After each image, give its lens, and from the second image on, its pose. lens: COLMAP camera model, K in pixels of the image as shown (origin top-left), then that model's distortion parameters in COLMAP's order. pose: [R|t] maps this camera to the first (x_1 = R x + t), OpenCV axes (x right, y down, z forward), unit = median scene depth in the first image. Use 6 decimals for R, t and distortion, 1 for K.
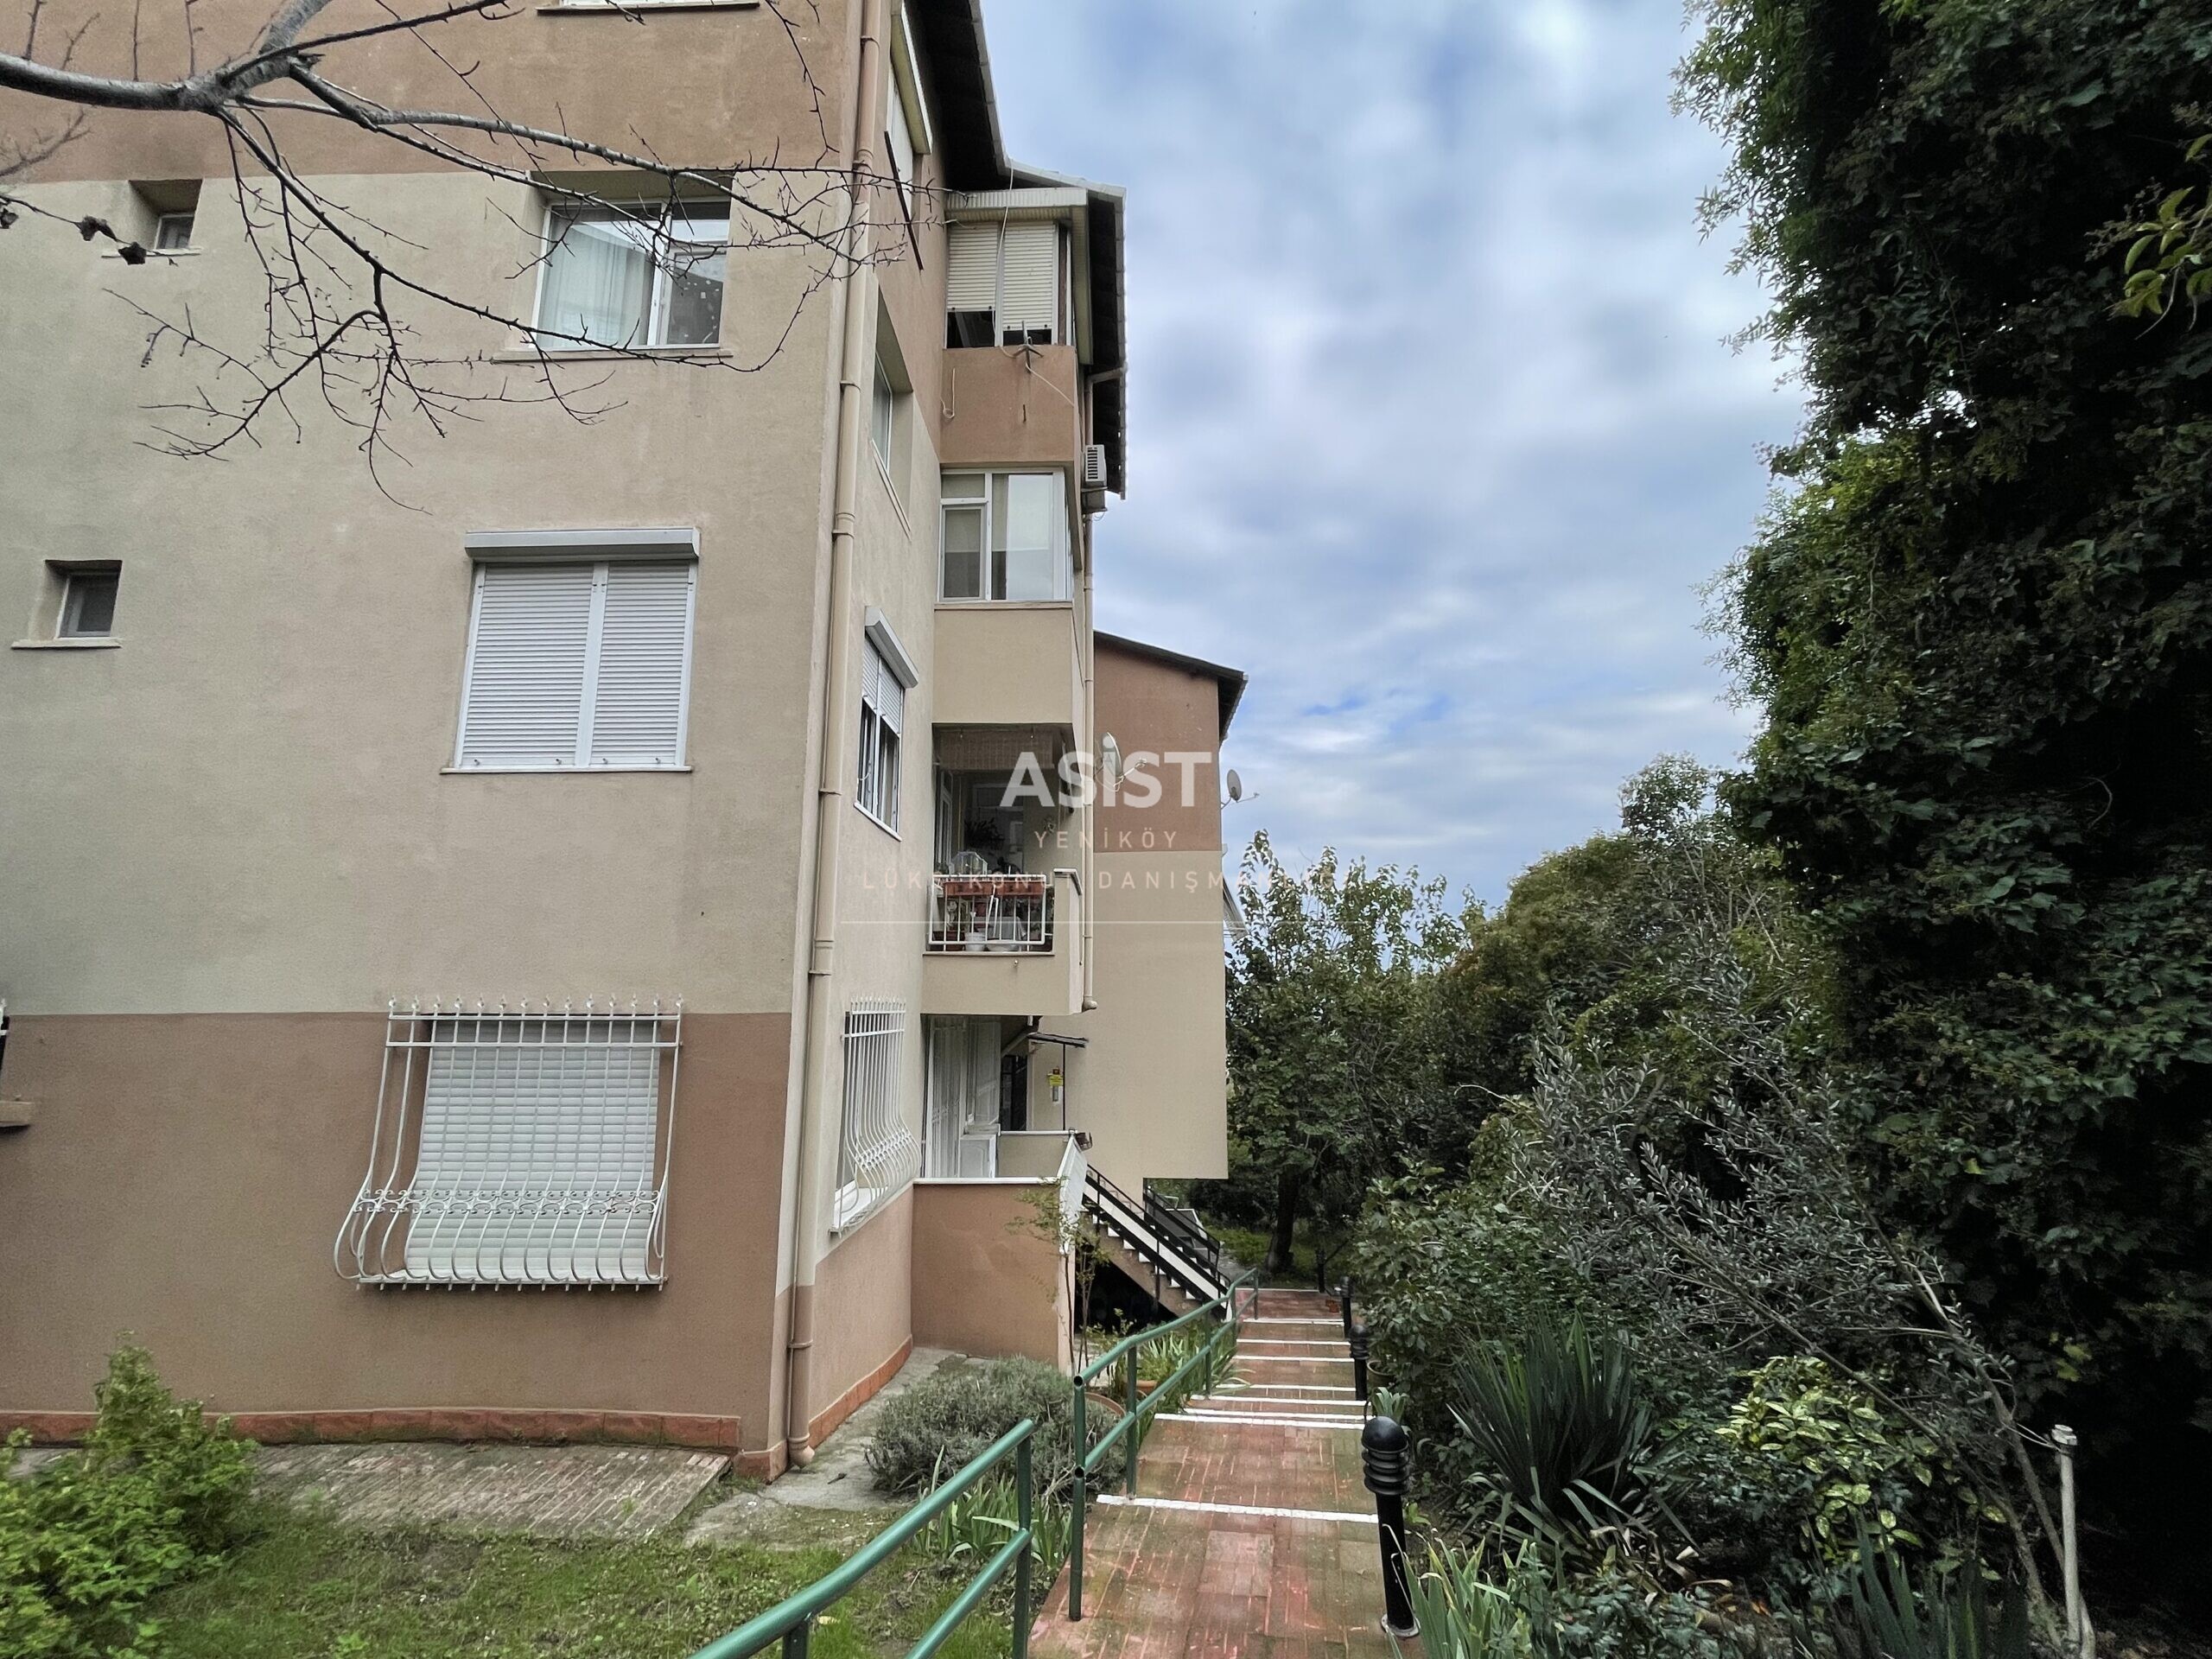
lens RADIAL K [[996.5, 0, 1103.2], [0, 996.5, 826.2], [0, 0, 1]] dist [-0.004698, -0.000317]
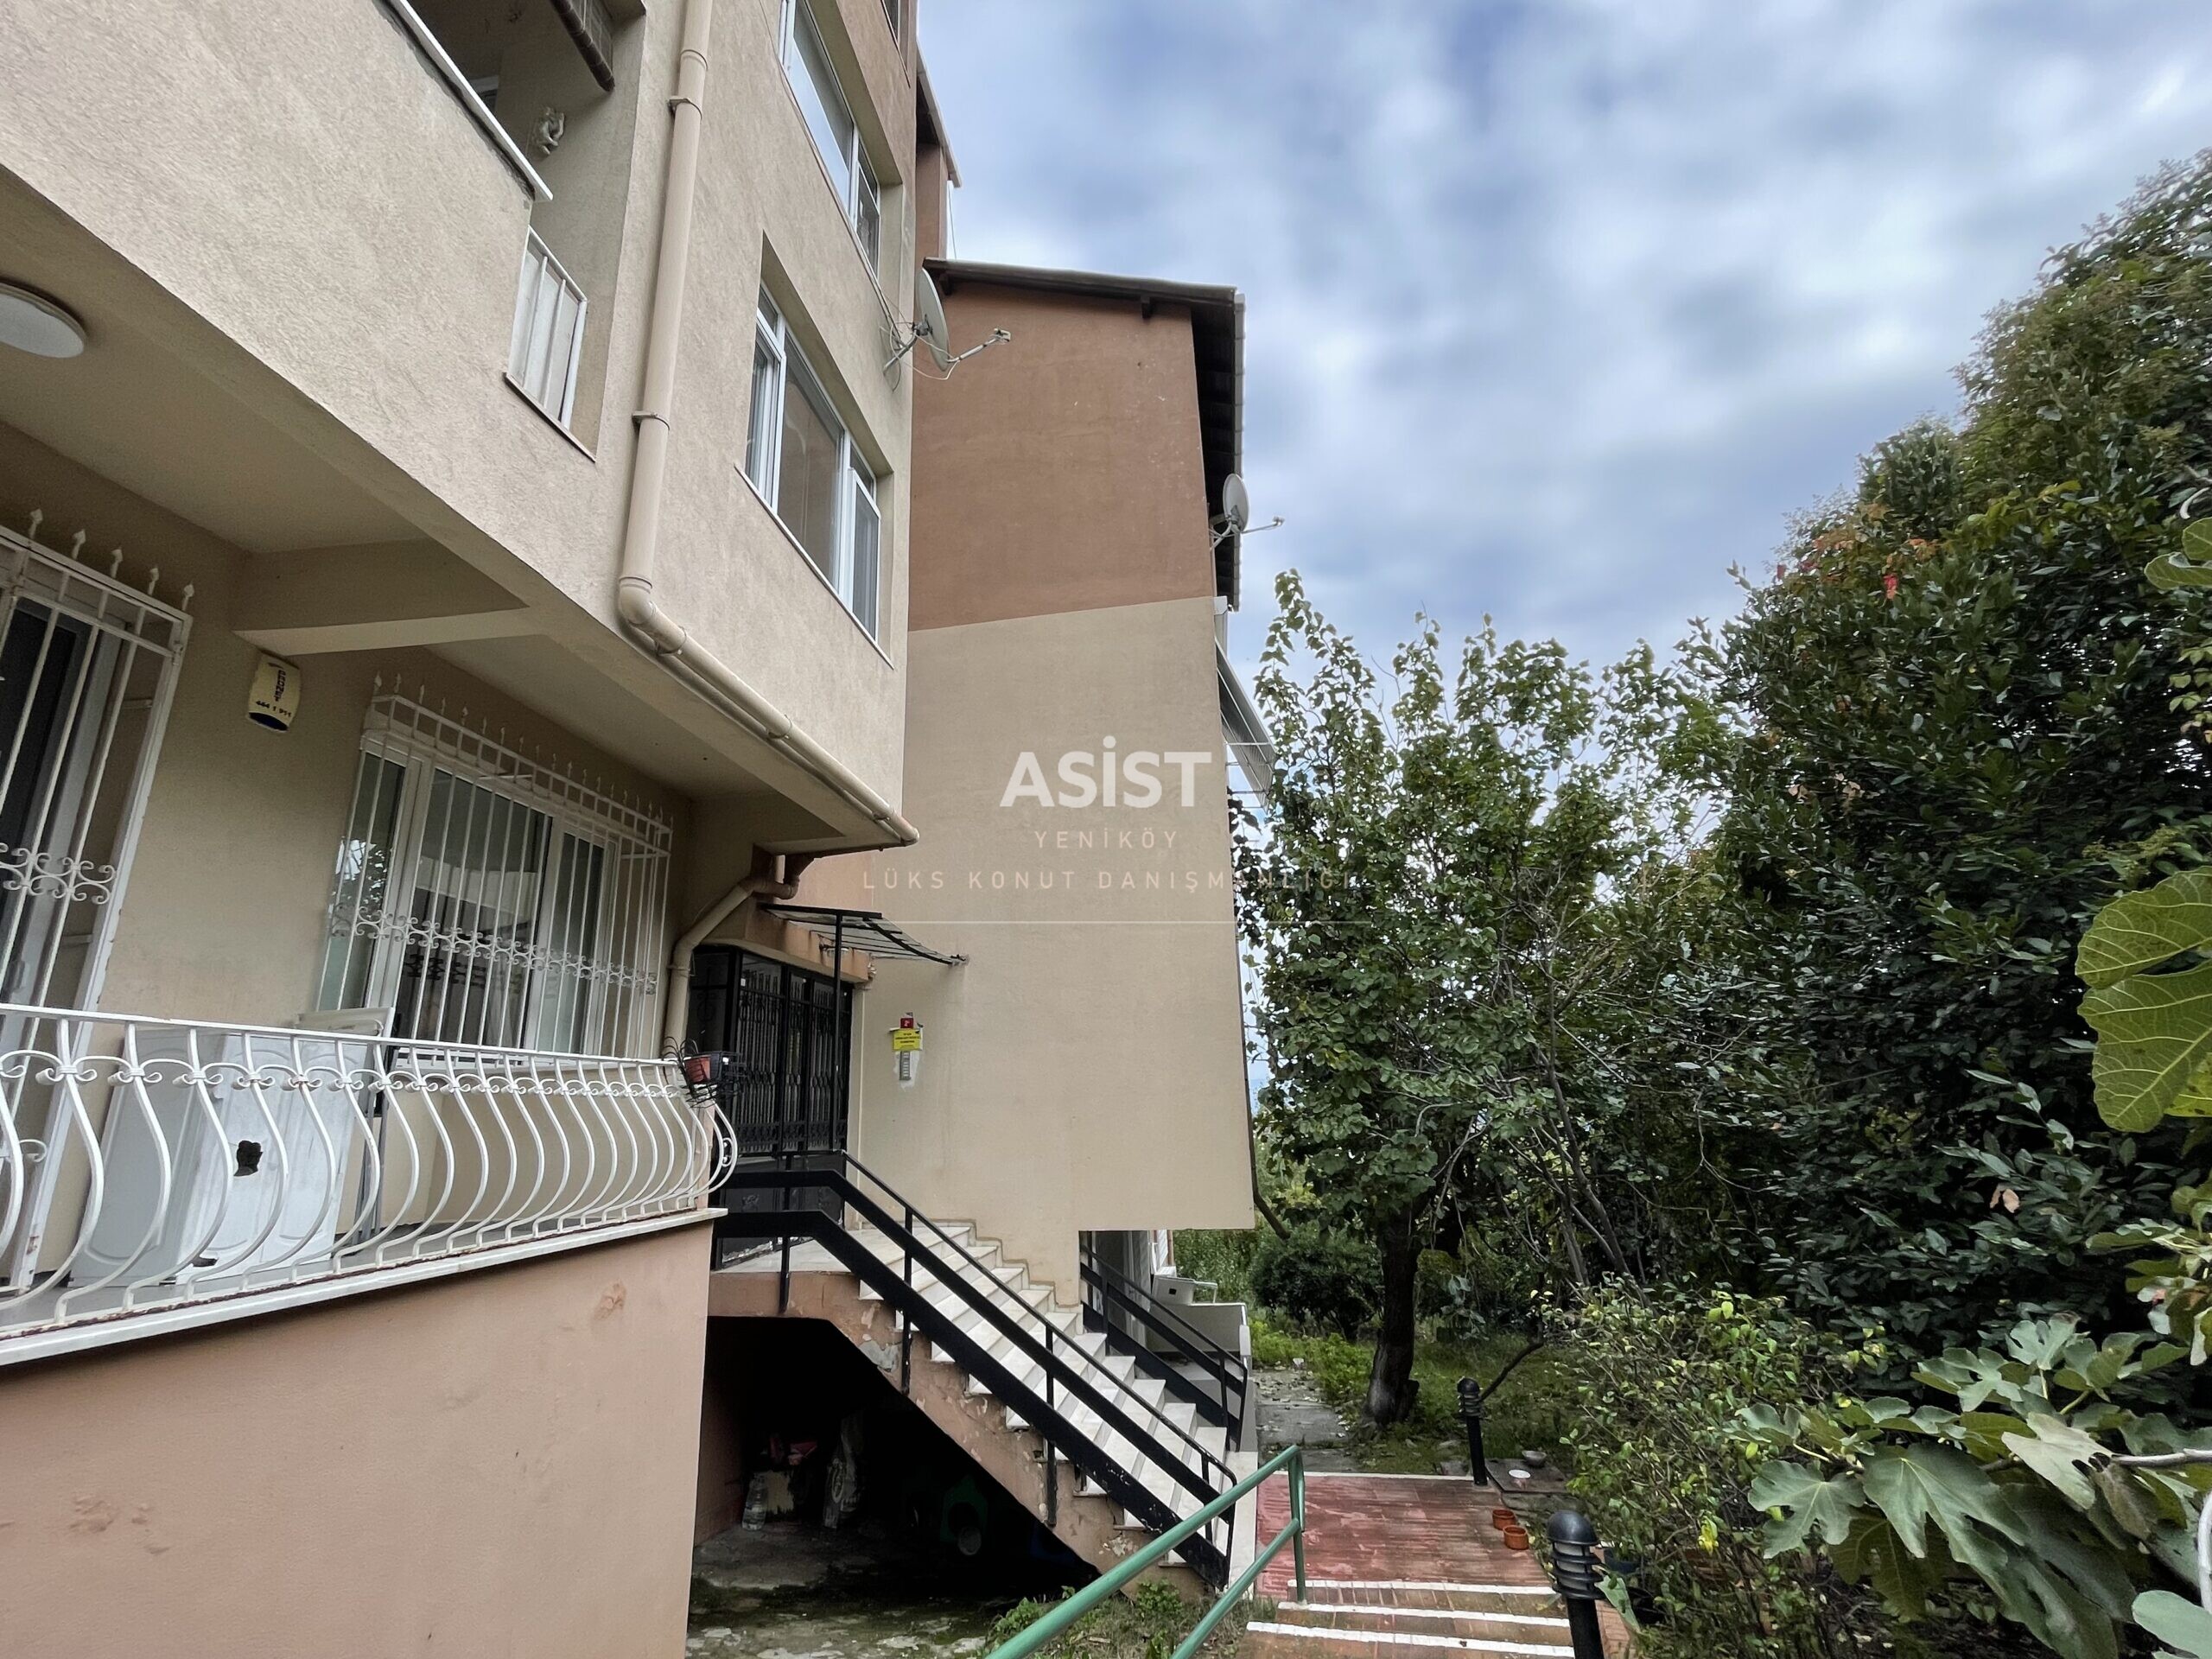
lens RADIAL K [[996.5, 0, 1103.2], [0, 996.5, 826.2], [0, 0, 1]] dist [-0.004698, -0.000317]
pose [[0.993115, -0.064713, -0.097645, 0.182756], [0.055531, 0.994023, -0.093988, 0.333935], [0.103143, 0.087919, 0.990773, 0.824774]]
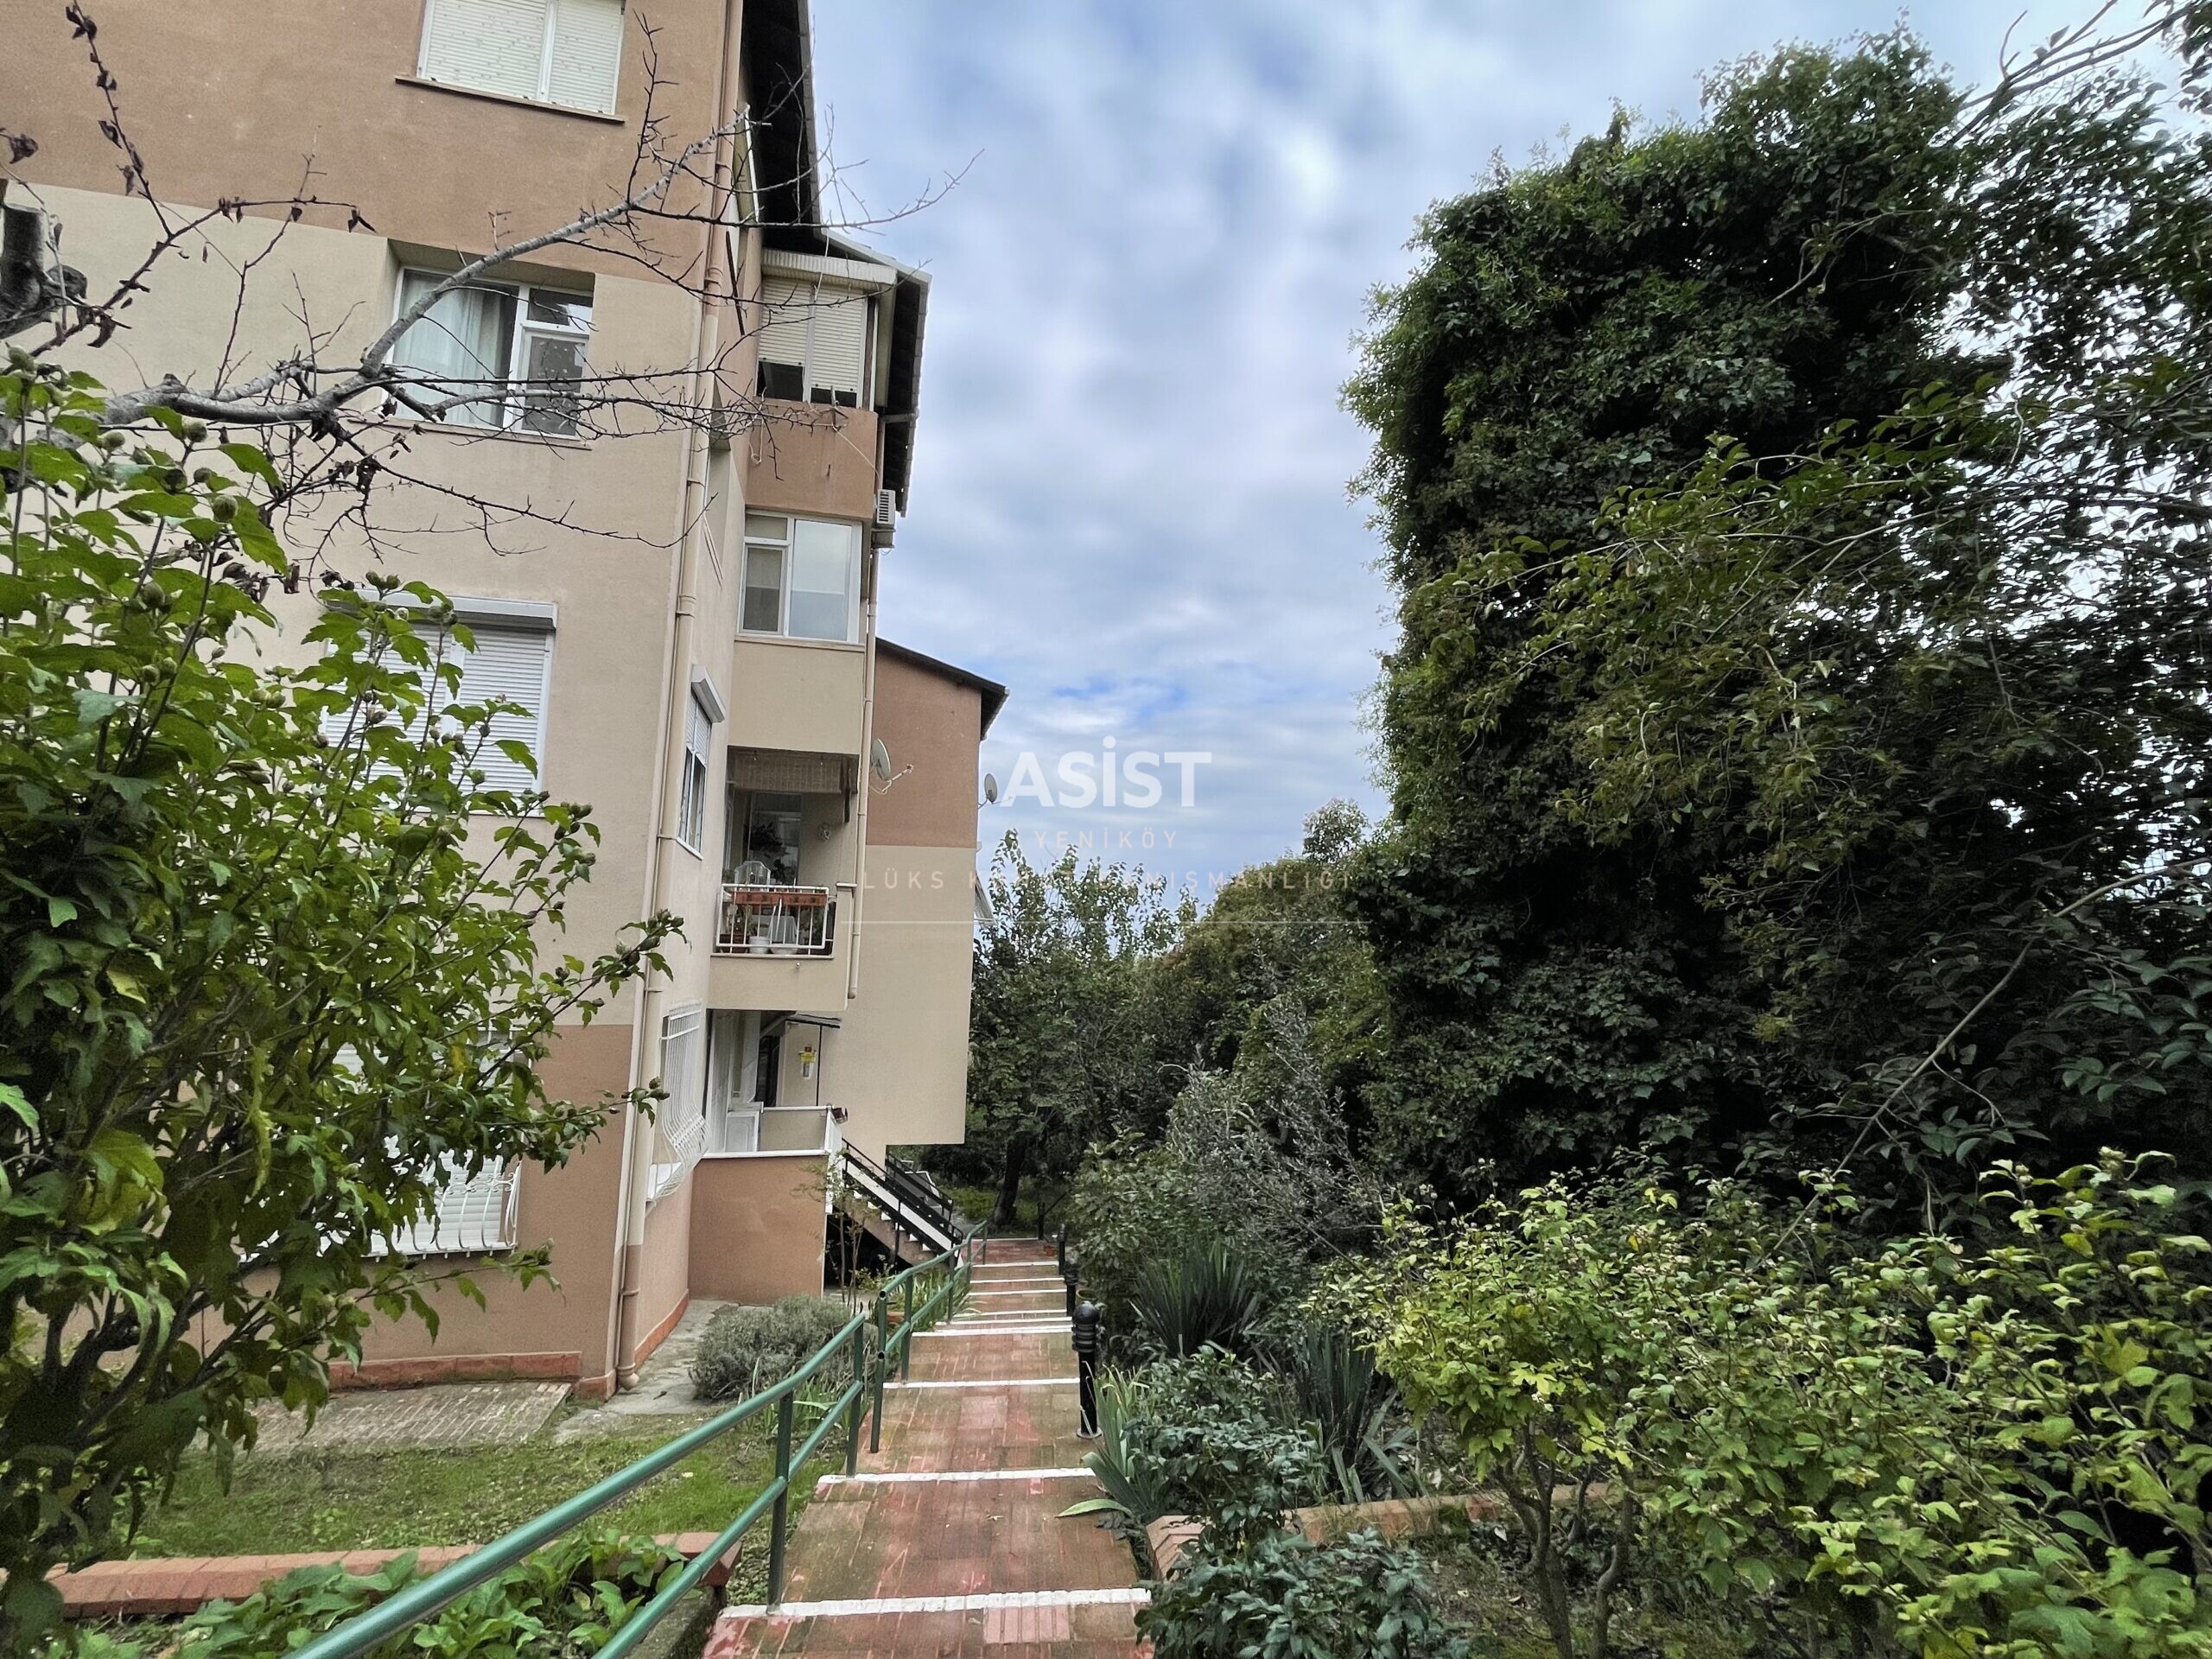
lens RADIAL K [[996.5, 0, 1103.2], [0, 996.5, 826.2], [0, 0, 1]] dist [-0.004698, -0.000317]
pose [[0.965603, 0.053131, 0.254534, -0.043607], [-0.062174, 0.997683, 0.027609, -0.065456], [-0.252478, -0.042485, 0.966670, -0.163493]]
